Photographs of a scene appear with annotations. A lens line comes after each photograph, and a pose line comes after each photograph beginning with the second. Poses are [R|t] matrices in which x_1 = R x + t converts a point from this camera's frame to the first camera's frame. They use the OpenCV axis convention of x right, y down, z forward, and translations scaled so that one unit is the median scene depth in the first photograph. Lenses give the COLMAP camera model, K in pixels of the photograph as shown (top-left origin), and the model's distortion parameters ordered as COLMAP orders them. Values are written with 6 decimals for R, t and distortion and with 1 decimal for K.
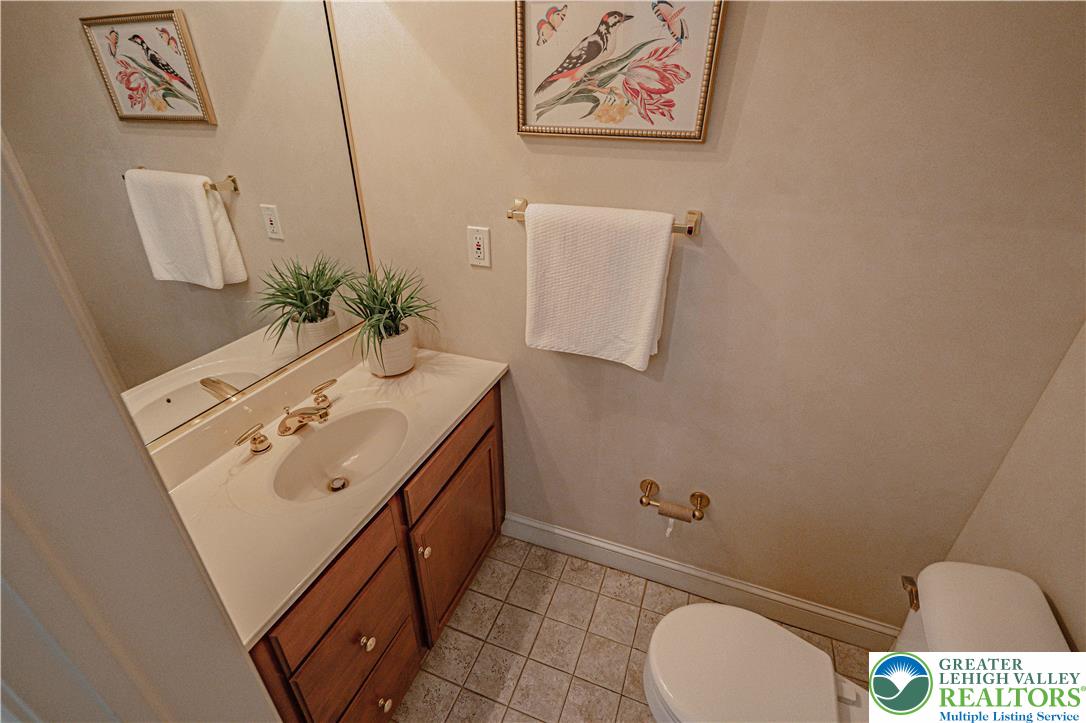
lens RADIAL K [[503.3, 0, 541.7], [0, 503.3, 361.8], [0, 0, 1]] dist [-0.002793, 0.002221]
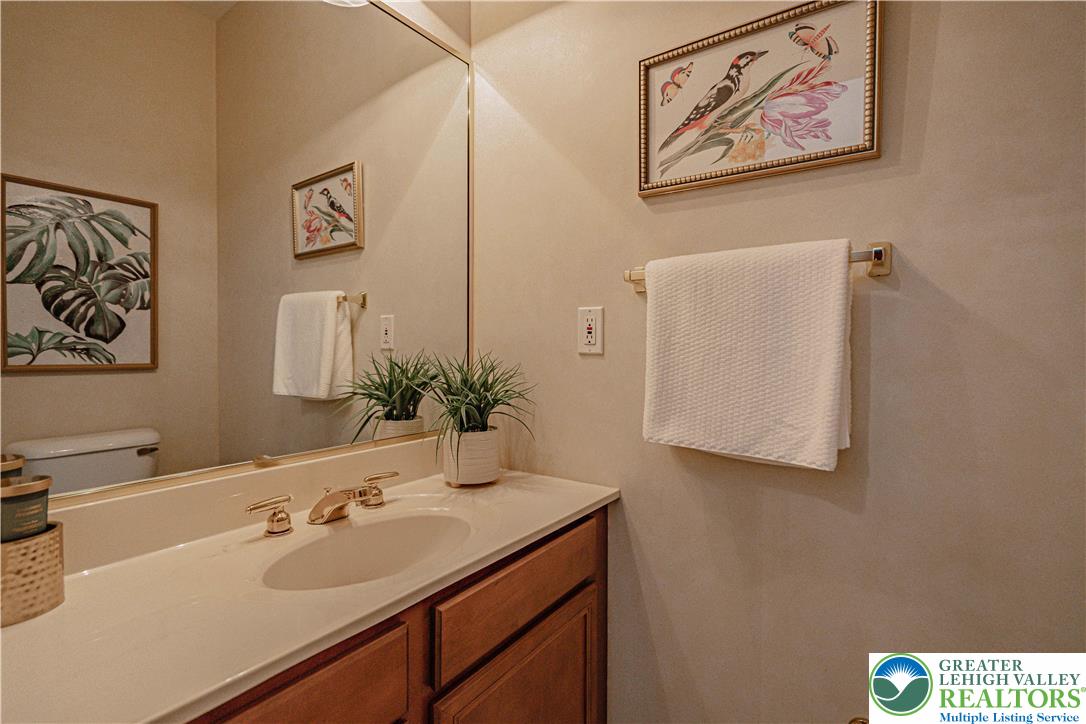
lens RADIAL K [[503.3, 0, 538.3], [0, 503.3, 358.9], [0, 0, 1]] dist [-0.002793, 0.002221]
pose [[0.964892, 0.000359, -0.262647, 0.013342], [-0.126423, 0.877168, -0.463242, 0.218316], [0.230219, 0.480183, 0.846418, 0.292809]]
